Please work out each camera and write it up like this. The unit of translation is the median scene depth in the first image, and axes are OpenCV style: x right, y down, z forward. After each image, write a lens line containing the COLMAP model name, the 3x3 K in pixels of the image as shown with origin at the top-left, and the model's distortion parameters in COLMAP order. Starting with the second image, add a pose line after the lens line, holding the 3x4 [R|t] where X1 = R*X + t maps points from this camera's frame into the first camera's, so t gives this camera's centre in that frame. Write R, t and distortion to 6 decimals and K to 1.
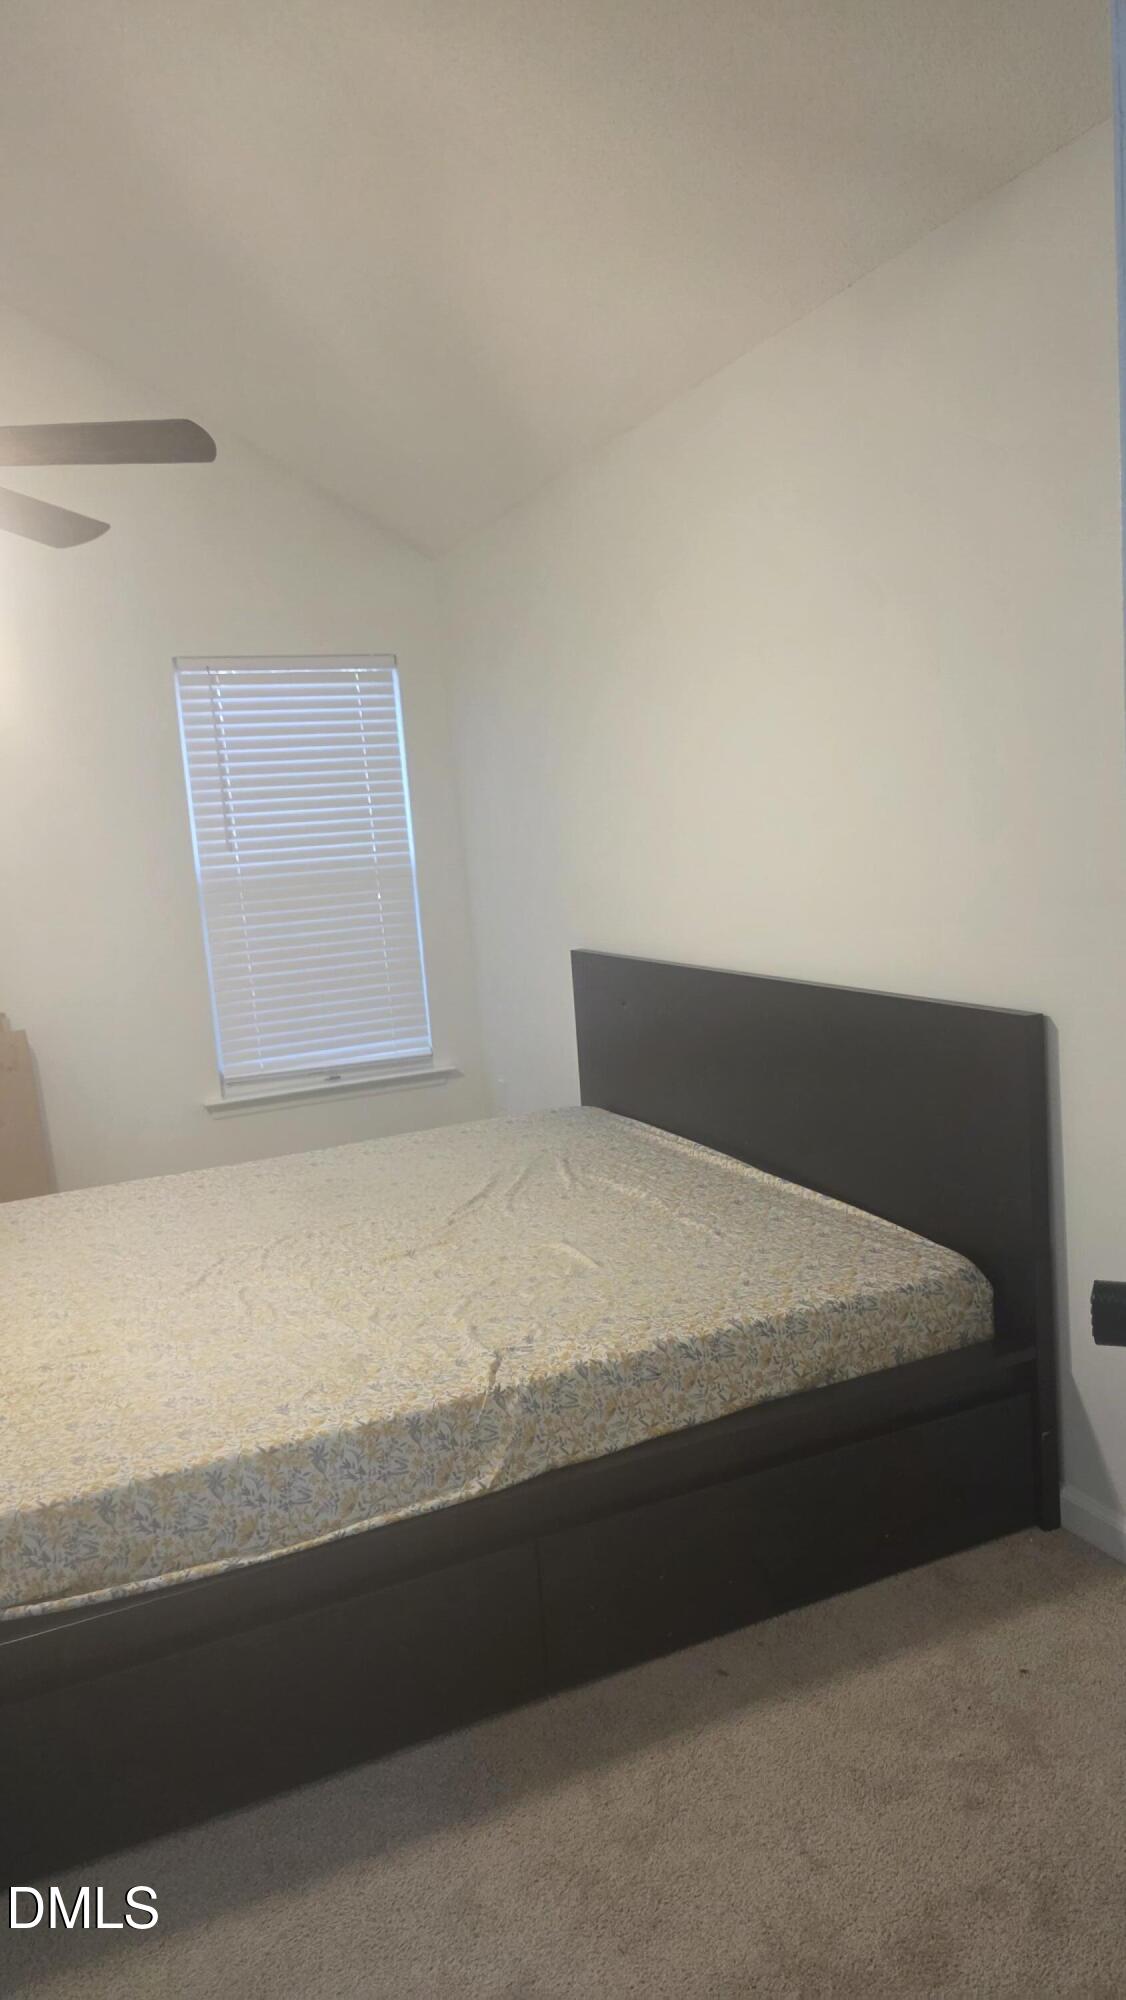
lens RADIAL K [[1344.2, 0, 563.0], [0, 1344.2, 1000.0], [0, 0, 1]] dist [0.095249, -0.100316]
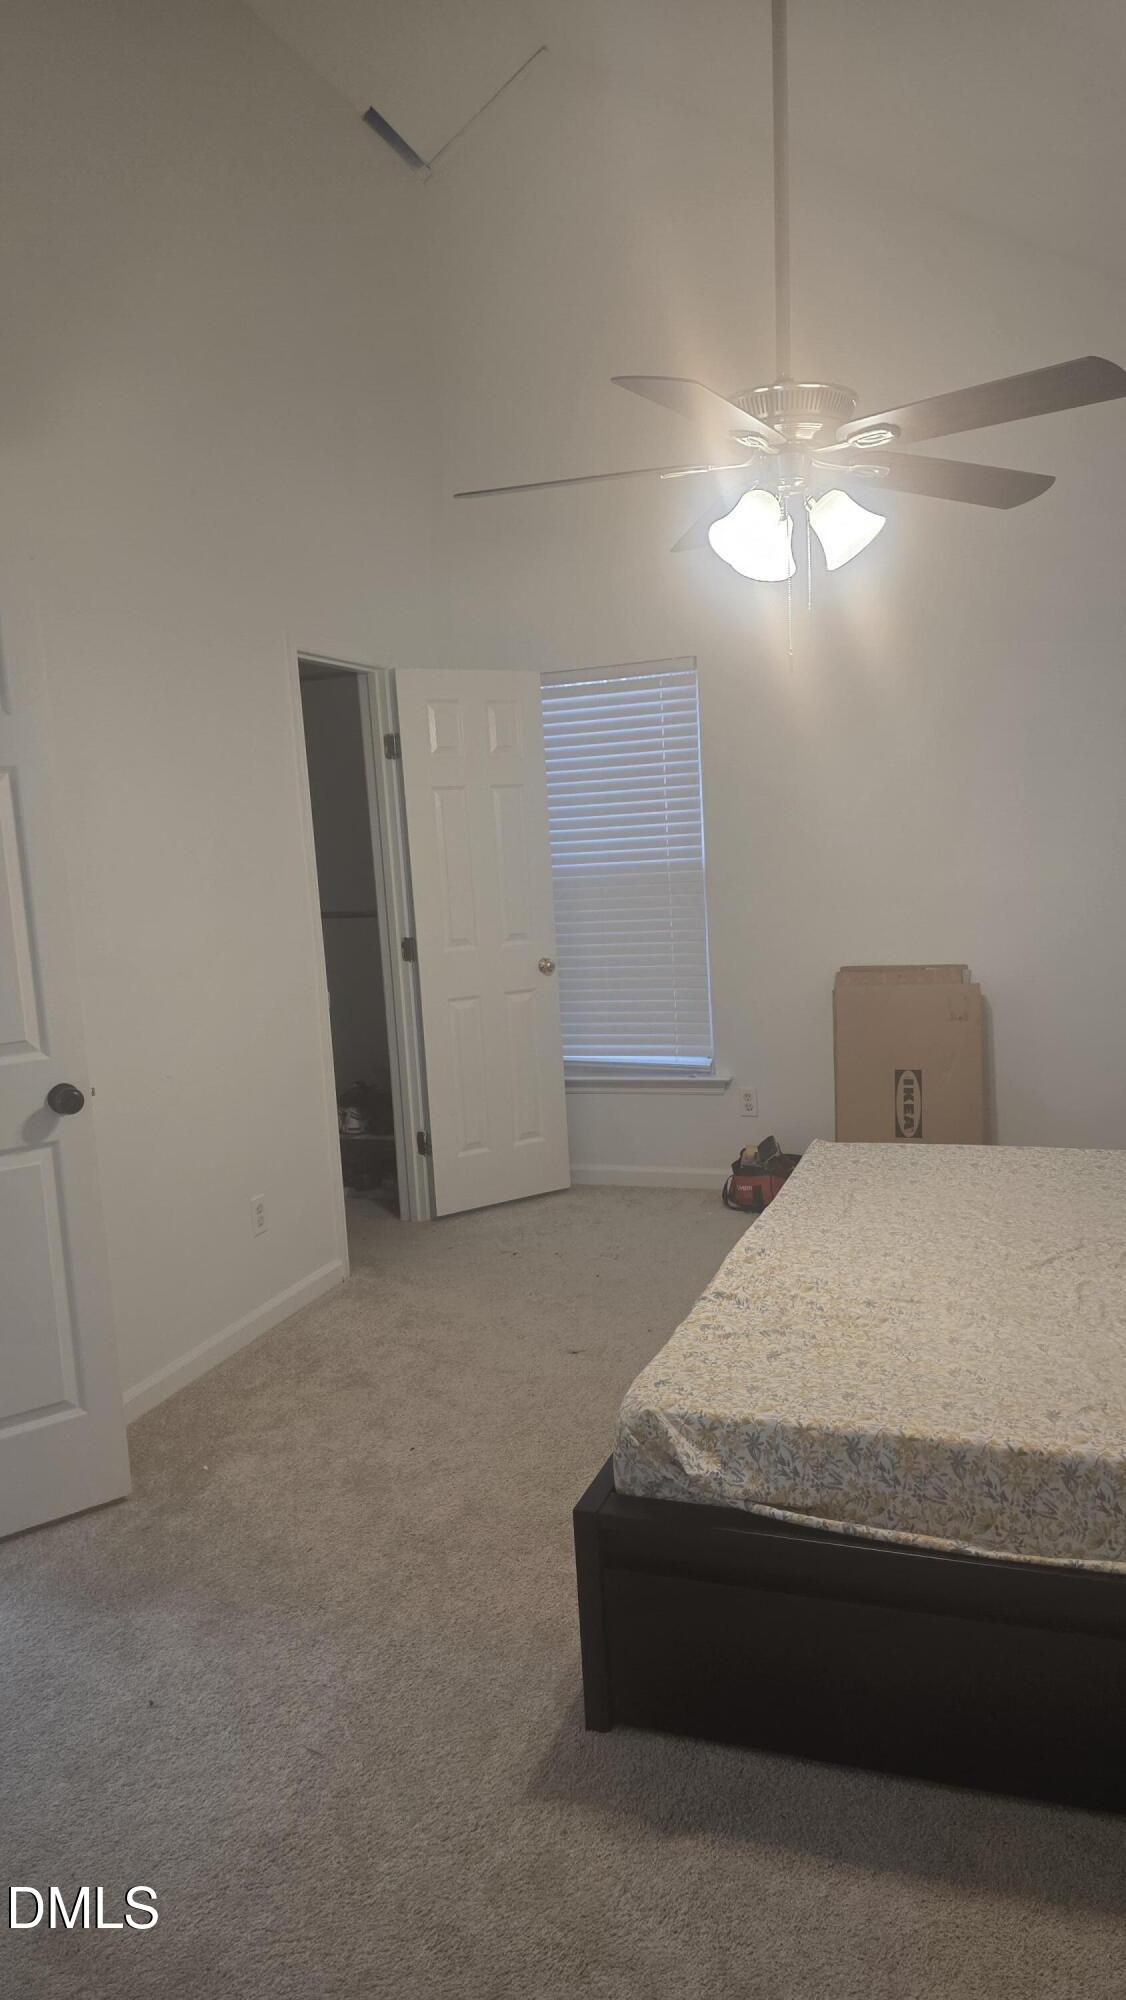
lens RADIAL K [[1384.8, 0, 563.0], [0, 1384.8, 1000.0], [0, 0, 1]] dist [-0.003002, -0.002394]
pose [[0.726100, 0.123179, -0.676466, 0.169207], [-0.097324, 0.992329, 0.076230, -0.023890], [0.680667, 0.010486, 0.732518, 0.074164]]
